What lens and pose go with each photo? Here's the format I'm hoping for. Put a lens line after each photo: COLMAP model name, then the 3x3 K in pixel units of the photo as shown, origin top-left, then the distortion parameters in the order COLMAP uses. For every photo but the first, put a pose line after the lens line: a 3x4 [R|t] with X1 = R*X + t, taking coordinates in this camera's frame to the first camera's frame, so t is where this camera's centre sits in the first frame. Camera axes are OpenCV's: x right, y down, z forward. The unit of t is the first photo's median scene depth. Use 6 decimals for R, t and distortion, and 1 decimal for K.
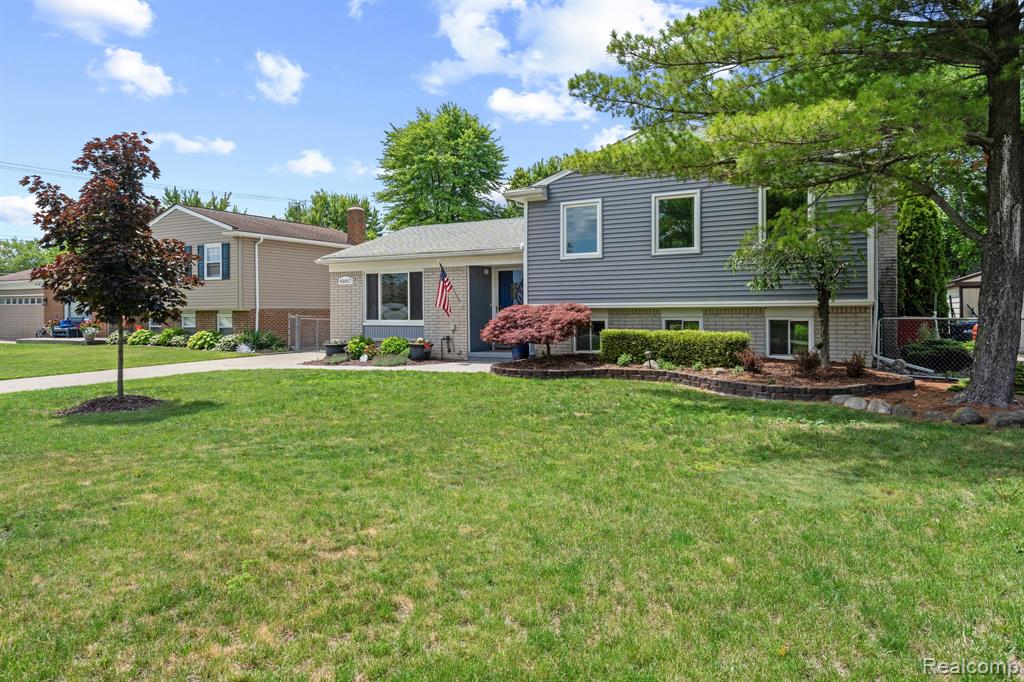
lens RADIAL K [[657.3, 0, 512.6], [0, 657.3, 317.2], [0, 0, 1]] dist [-0.001013, -0.000422]
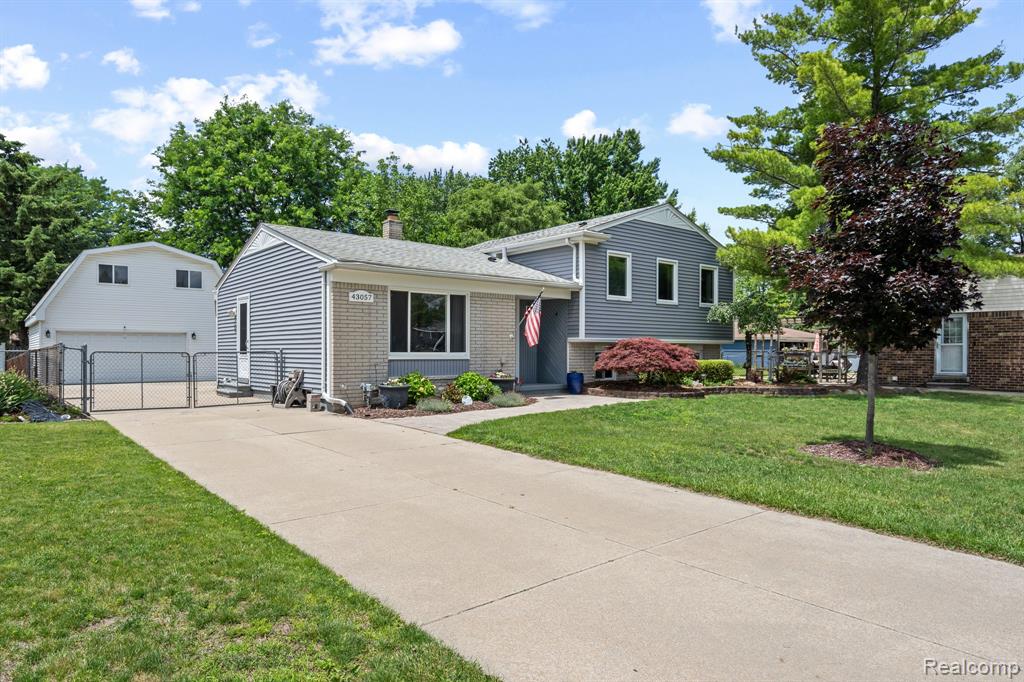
lens RADIAL K [[627.6, 0, 463.0], [0, 627.6, 353.3], [0, 0, 1]] dist [0.000642, -0.000278]
pose [[0.403174, 0.003002, 0.915118, -0.918566], [0.001146, 0.999992, -0.003785, 0.008662], [-0.915123, 0.002574, 0.403168, 0.703853]]
